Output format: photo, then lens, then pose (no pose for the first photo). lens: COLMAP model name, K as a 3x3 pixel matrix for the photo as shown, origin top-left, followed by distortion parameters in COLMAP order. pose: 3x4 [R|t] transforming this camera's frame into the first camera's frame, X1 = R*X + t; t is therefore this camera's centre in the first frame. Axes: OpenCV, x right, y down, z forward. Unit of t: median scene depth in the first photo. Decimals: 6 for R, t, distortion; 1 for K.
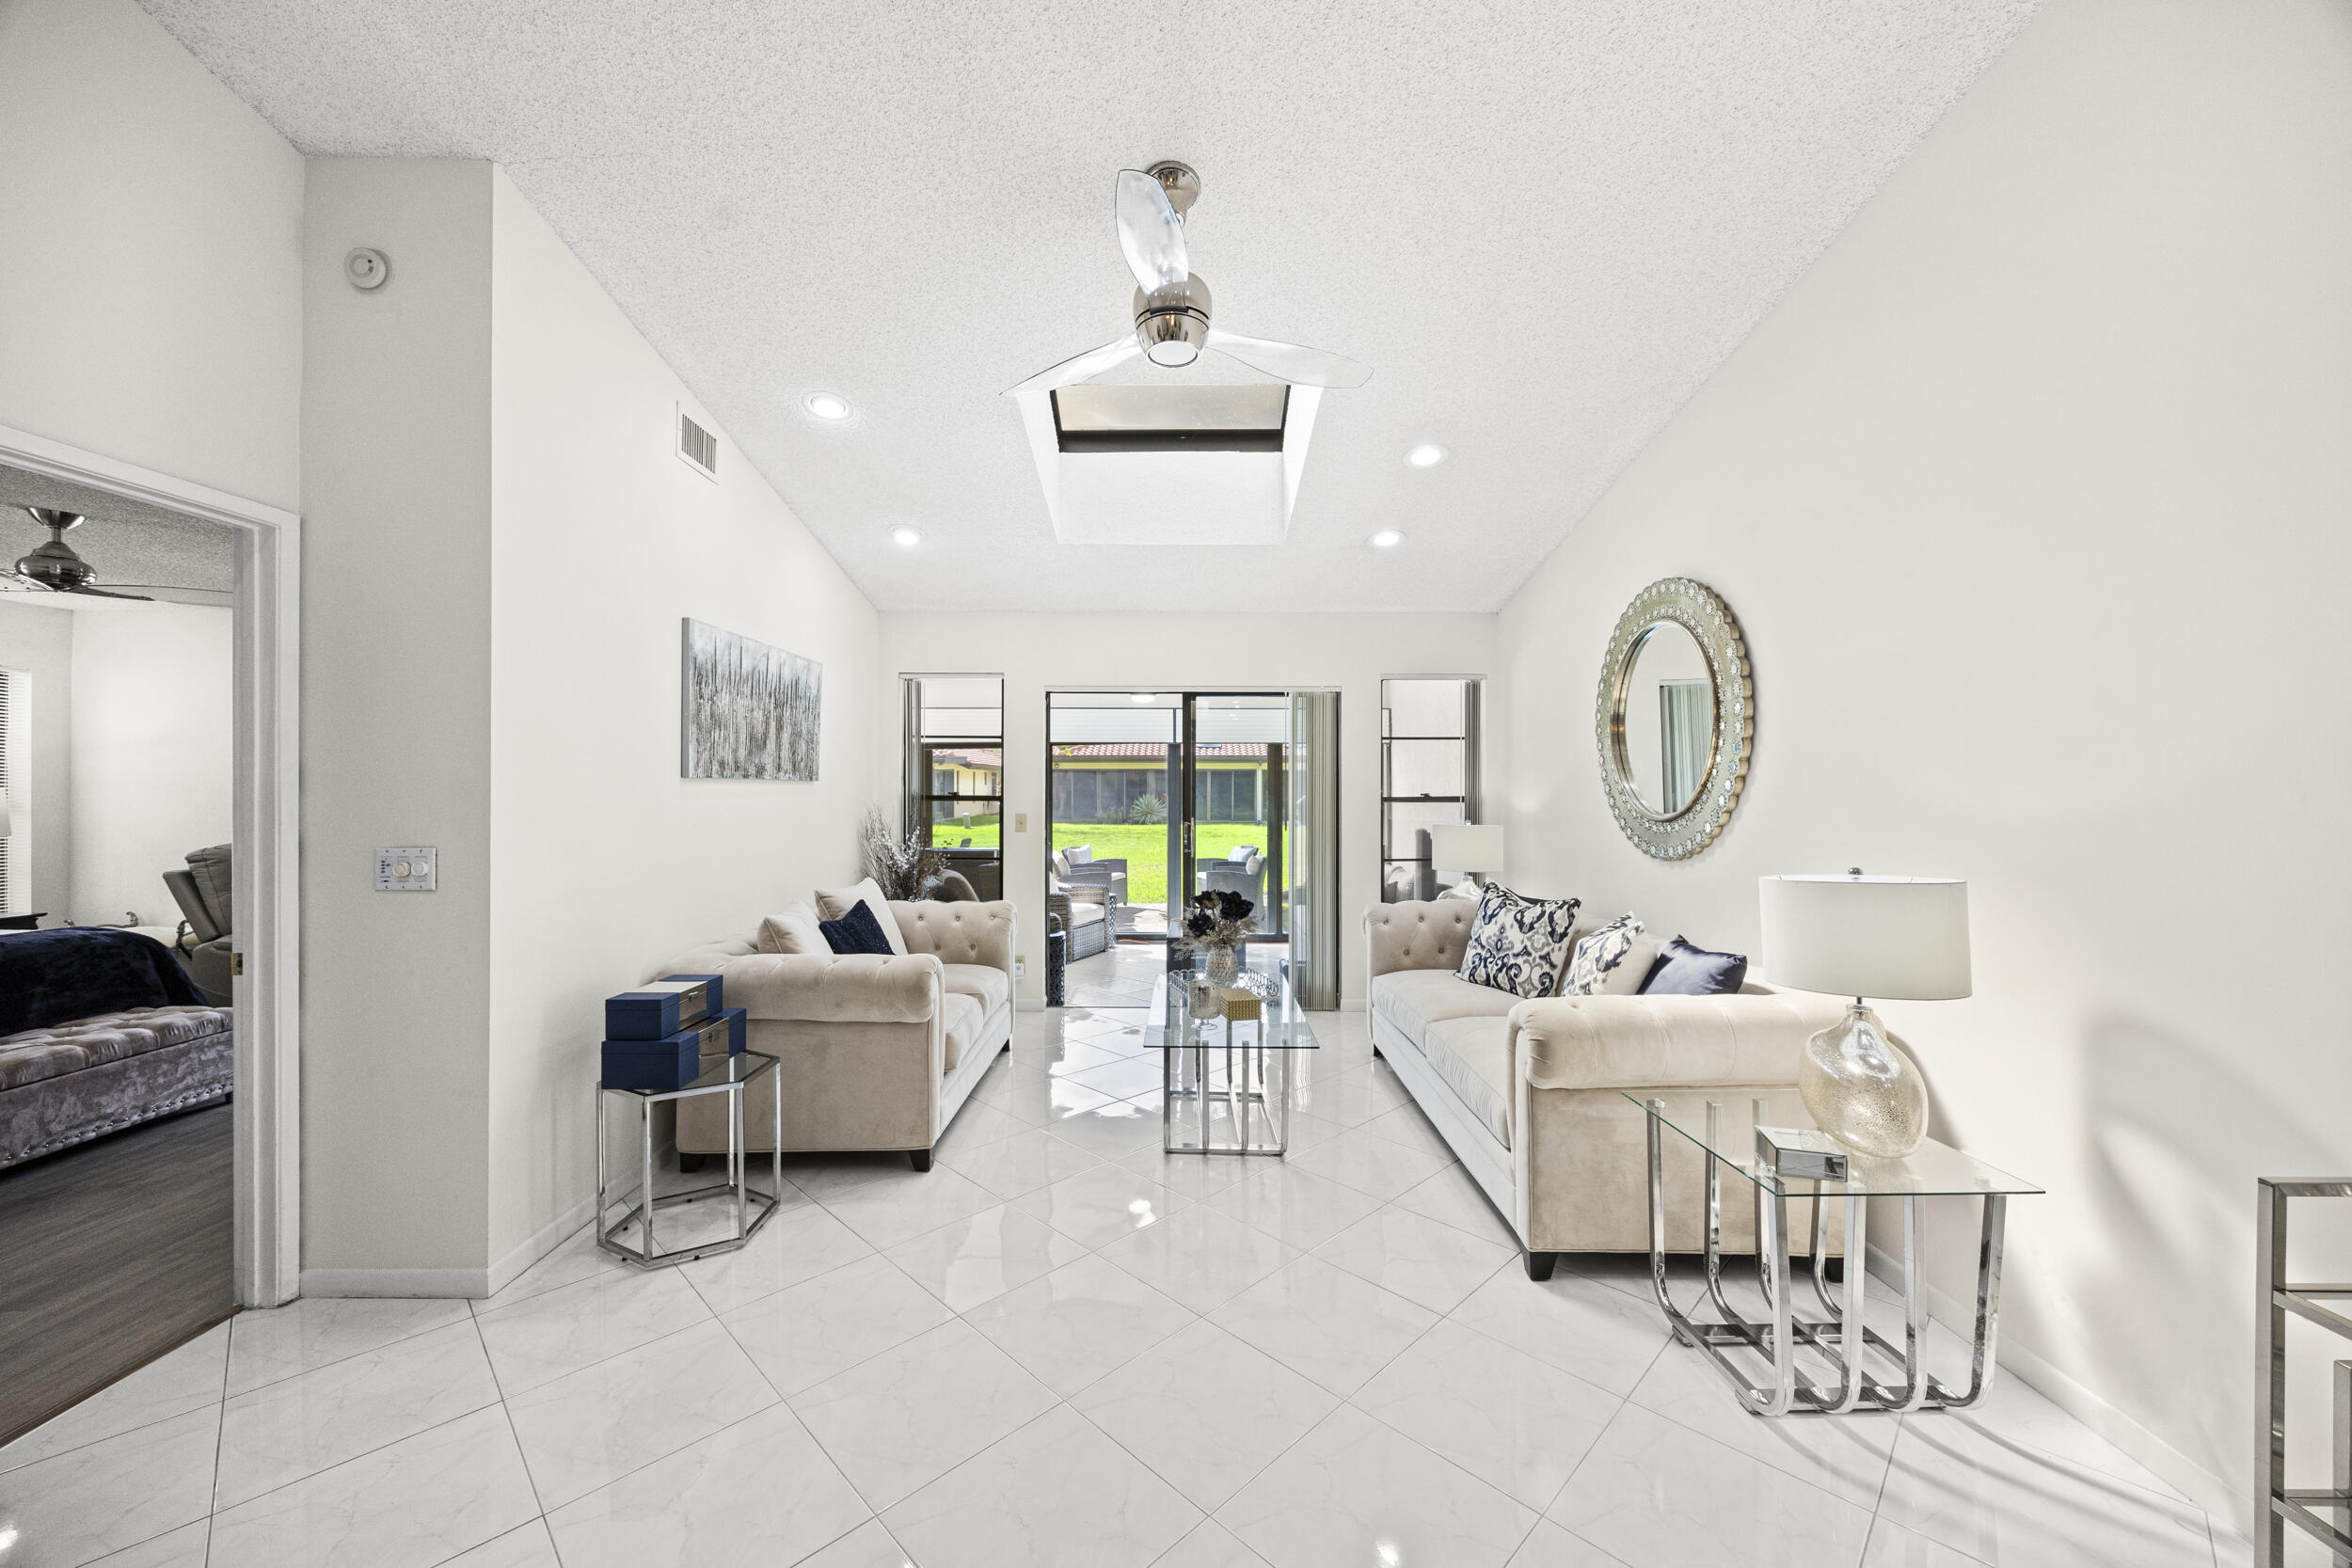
lens RADIAL K [[902.9, 0, 1184.1], [0, 902.9, 788.9], [0, 0, 1]] dist [-0.002062, 0.000625]
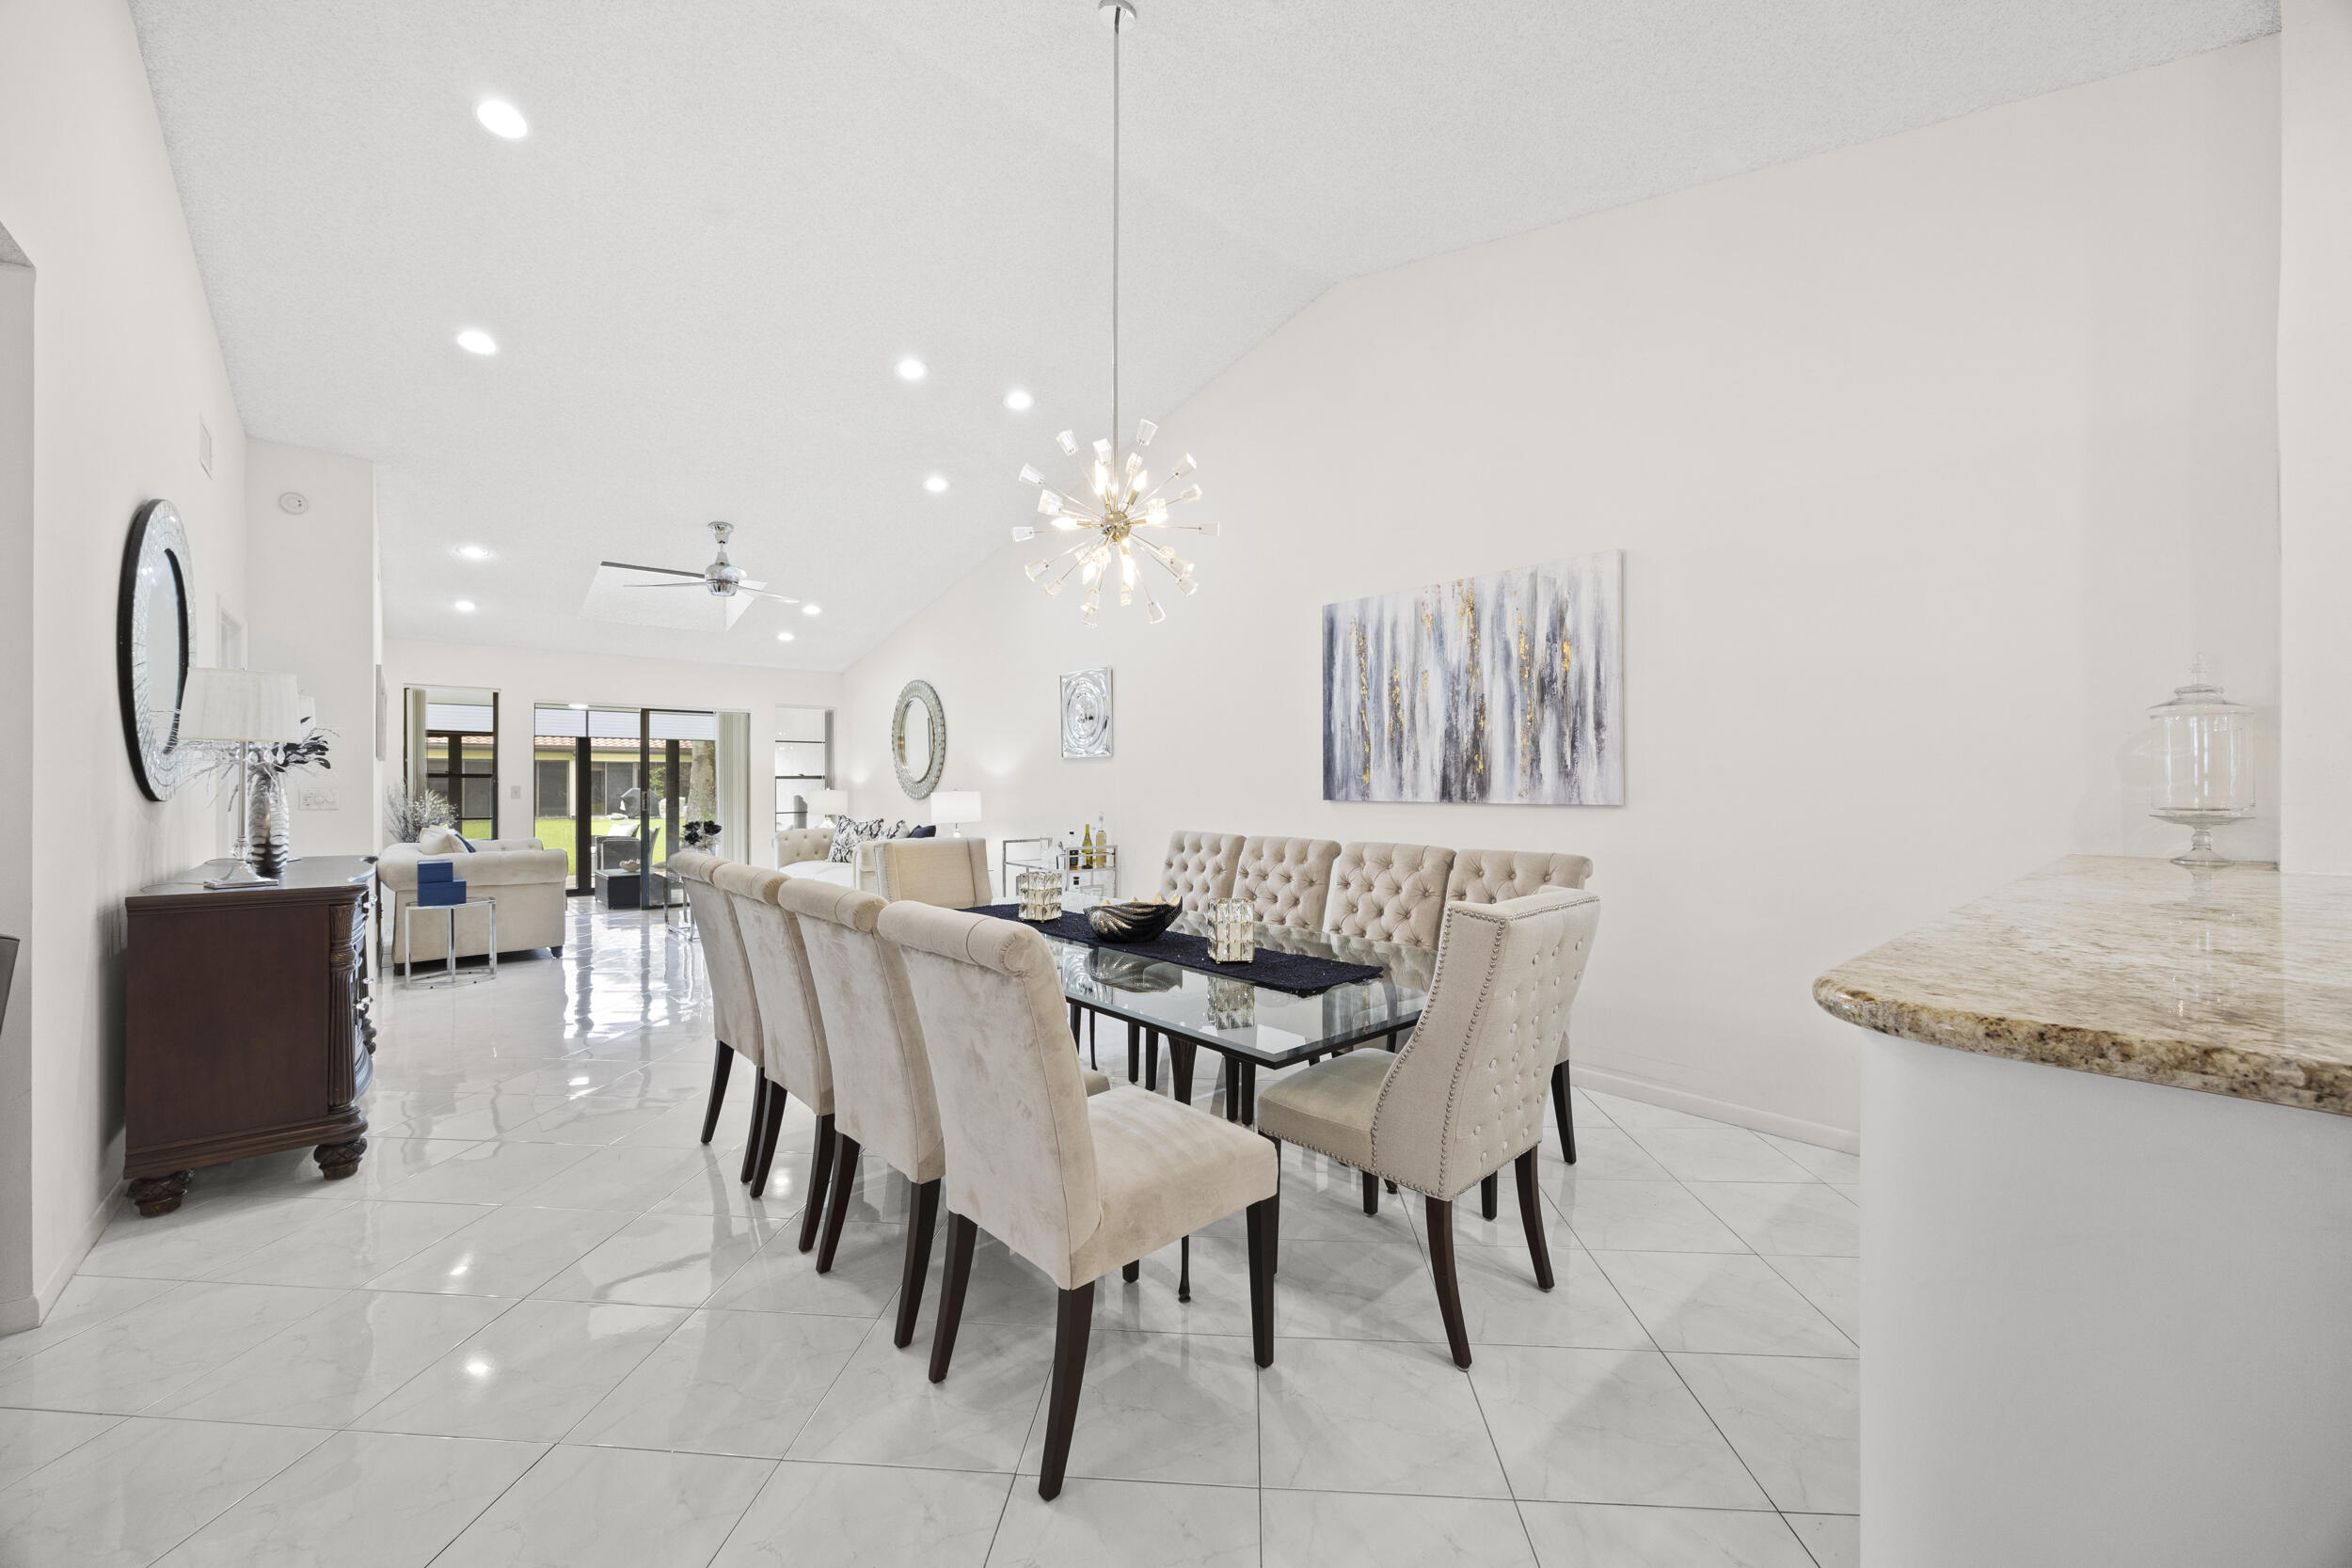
lens RADIAL K [[902.9, 0, 1194.7], [0, 902.9, 785.0], [0, 0, 1]] dist [-0.002062, 0.000625]
pose [[0.755322, -0.004759, 0.655337, -0.436504], [0.004126, 0.999988, 0.002506, 0.036623], [-0.655341, 0.000811, 0.755333, -1.174302]]
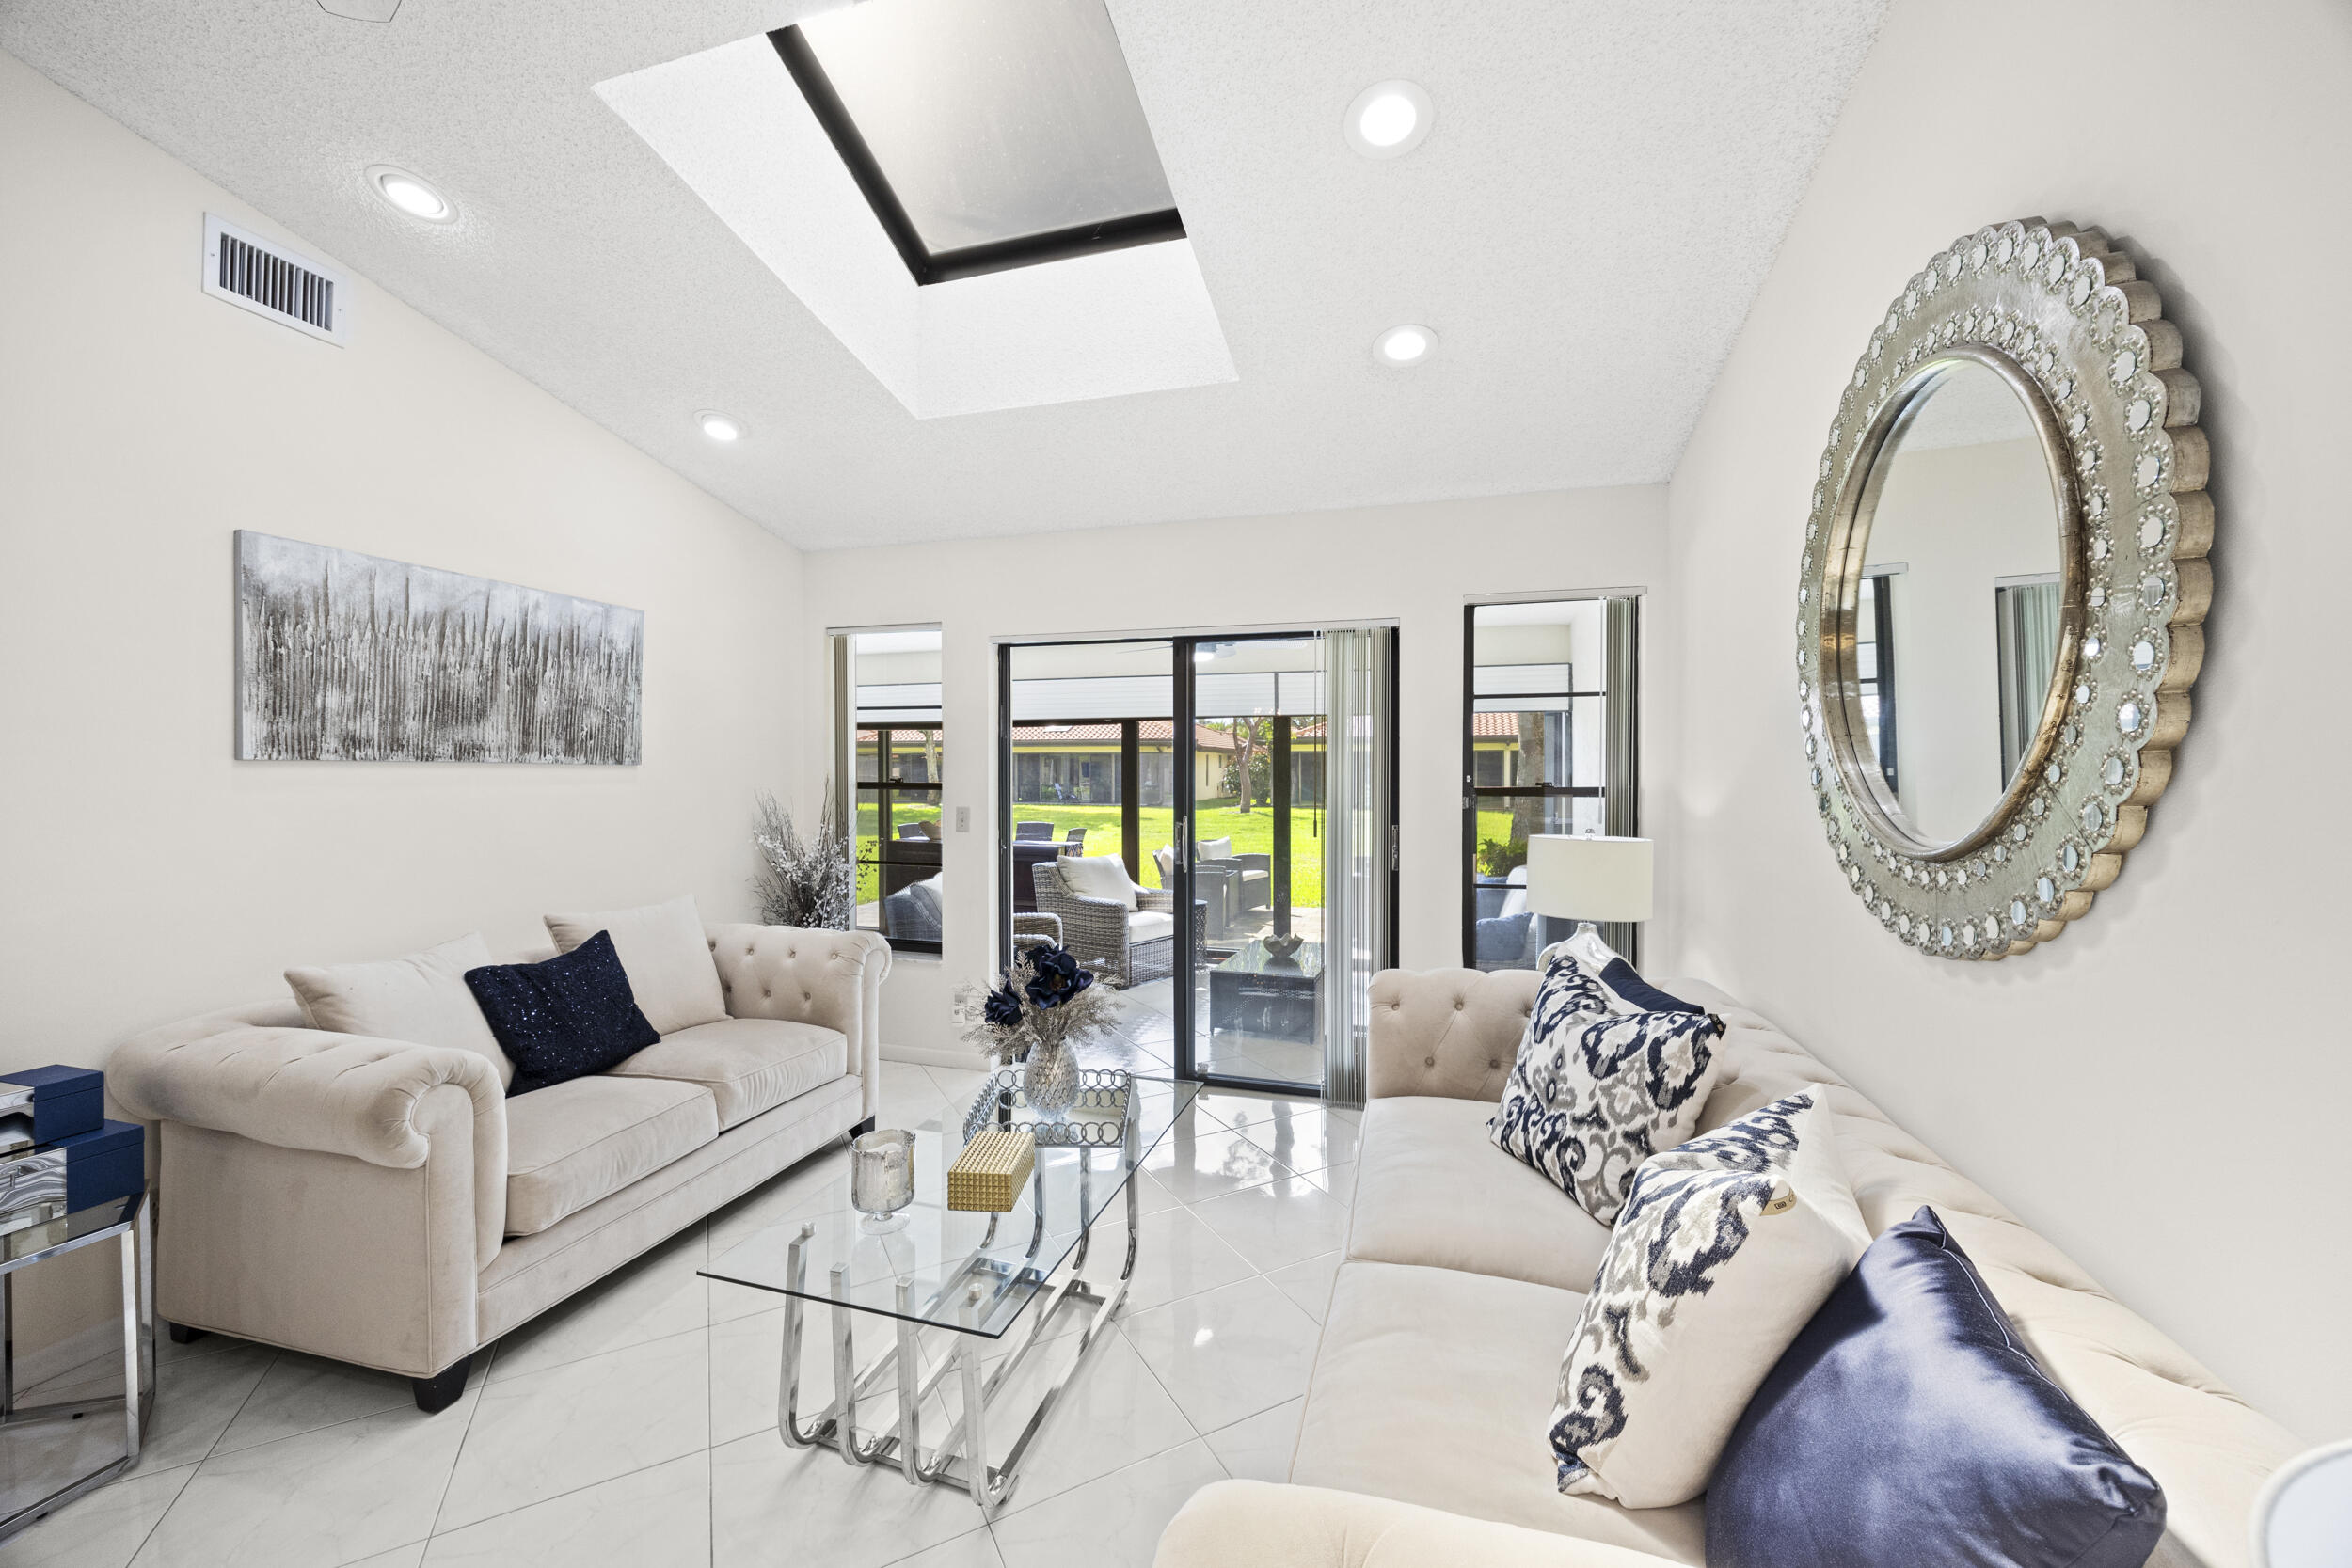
lens RADIAL K [[902.9, 0, 1178.3], [0, 902.9, 784.3], [0, 0, 1]] dist [-0.002062, 0.000625]
pose [[0.957760, 0.004922, -0.287526, 0.301366], [-0.001032, 0.999906, 0.013678, -0.003371], [0.287566, -0.012804, 0.957675, 0.476559]]
